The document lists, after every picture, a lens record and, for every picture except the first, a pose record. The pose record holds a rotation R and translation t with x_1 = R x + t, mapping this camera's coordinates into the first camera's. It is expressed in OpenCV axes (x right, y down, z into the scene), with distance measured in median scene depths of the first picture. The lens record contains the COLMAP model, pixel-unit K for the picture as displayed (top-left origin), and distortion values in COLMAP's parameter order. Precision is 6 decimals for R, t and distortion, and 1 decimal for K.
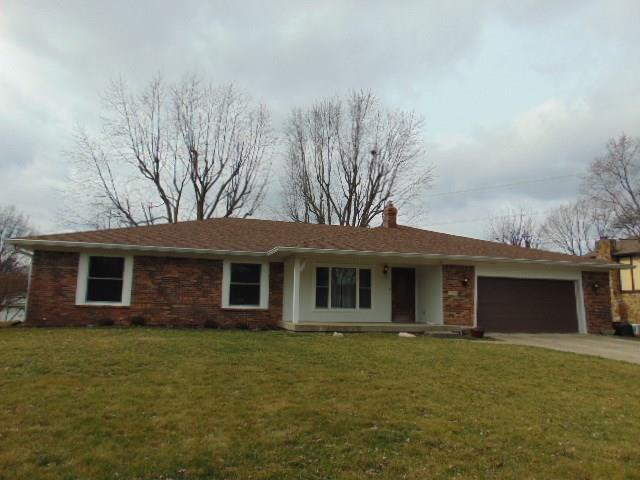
lens RADIAL K [[475.5, 0, 320.0], [0, 475.5, 240.0], [0, 0, 1]] dist [-0.030330, 0.087750]
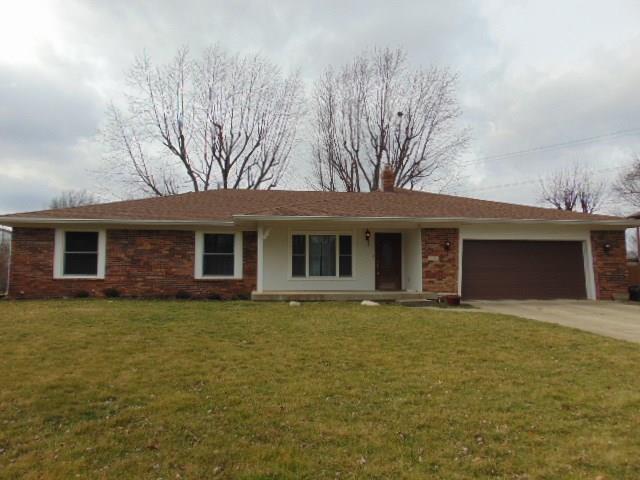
lens RADIAL K [[475.5, 0, 320.0], [0, 475.5, 240.0], [0, 0, 1]] dist [-0.030330, 0.087750]
pose [[0.989204, -0.030612, -0.143314, 0.194296], [0.039295, 0.997534, 0.058149, 0.013318], [0.141181, -0.063153, 0.987967, 0.050017]]
